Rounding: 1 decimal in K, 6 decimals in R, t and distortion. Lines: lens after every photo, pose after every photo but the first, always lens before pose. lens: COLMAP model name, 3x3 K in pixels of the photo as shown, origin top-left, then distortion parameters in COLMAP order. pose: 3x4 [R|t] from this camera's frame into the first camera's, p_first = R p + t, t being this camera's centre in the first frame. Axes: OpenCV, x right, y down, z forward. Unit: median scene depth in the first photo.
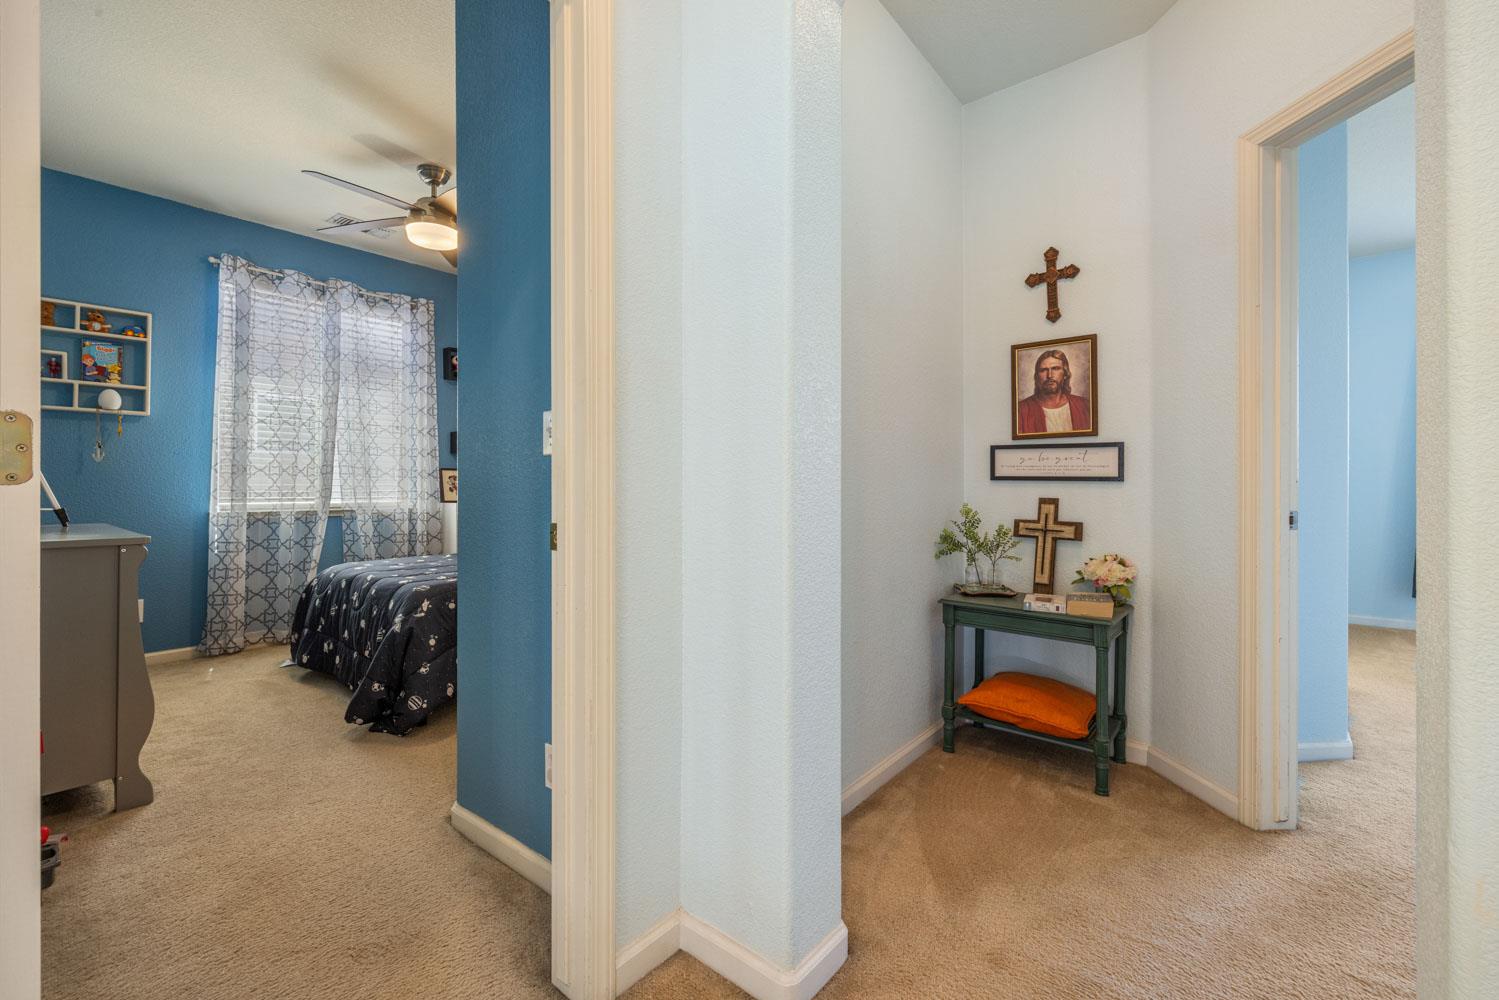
lens RADIAL K [[630.6, 0, 757.6], [0, 630.6, 480.9], [0, 0, 1]] dist [-0.001543, -0.000300]
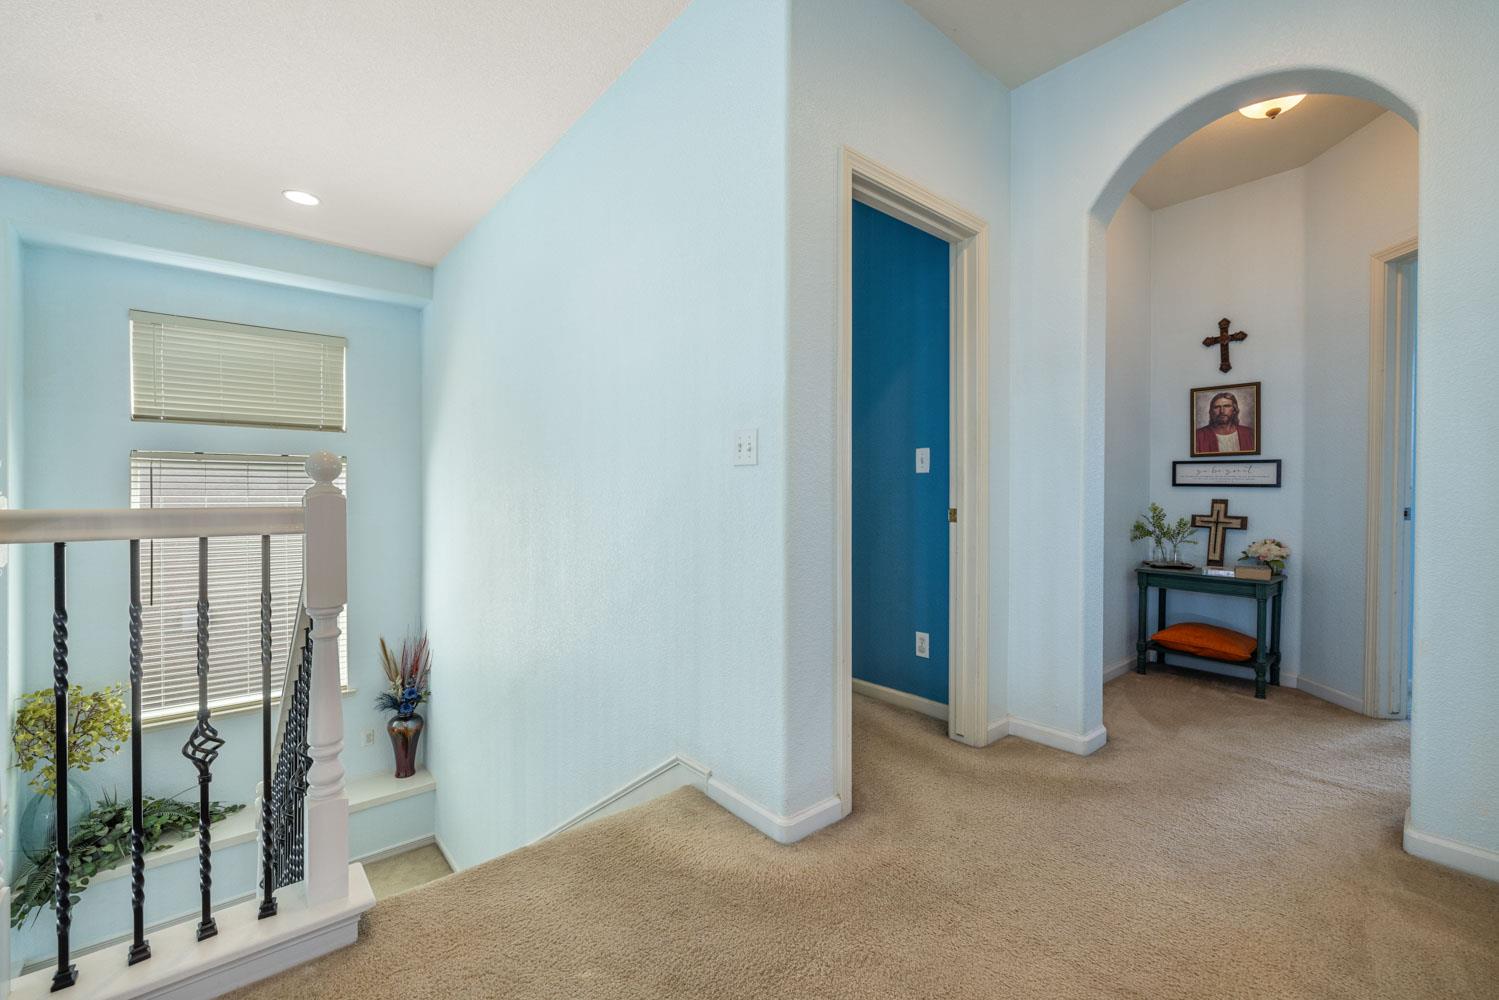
lens RADIAL K [[630.6, 0, 753.1], [0, 630.6, 495.4], [0, 0, 1]] dist [-0.001543, -0.000300]
pose [[0.983902, 0.003435, -0.178676, -0.311439], [-0.000484, 0.999863, 0.016555, -0.004005], [0.178708, -0.016202, 0.983769, -0.566408]]
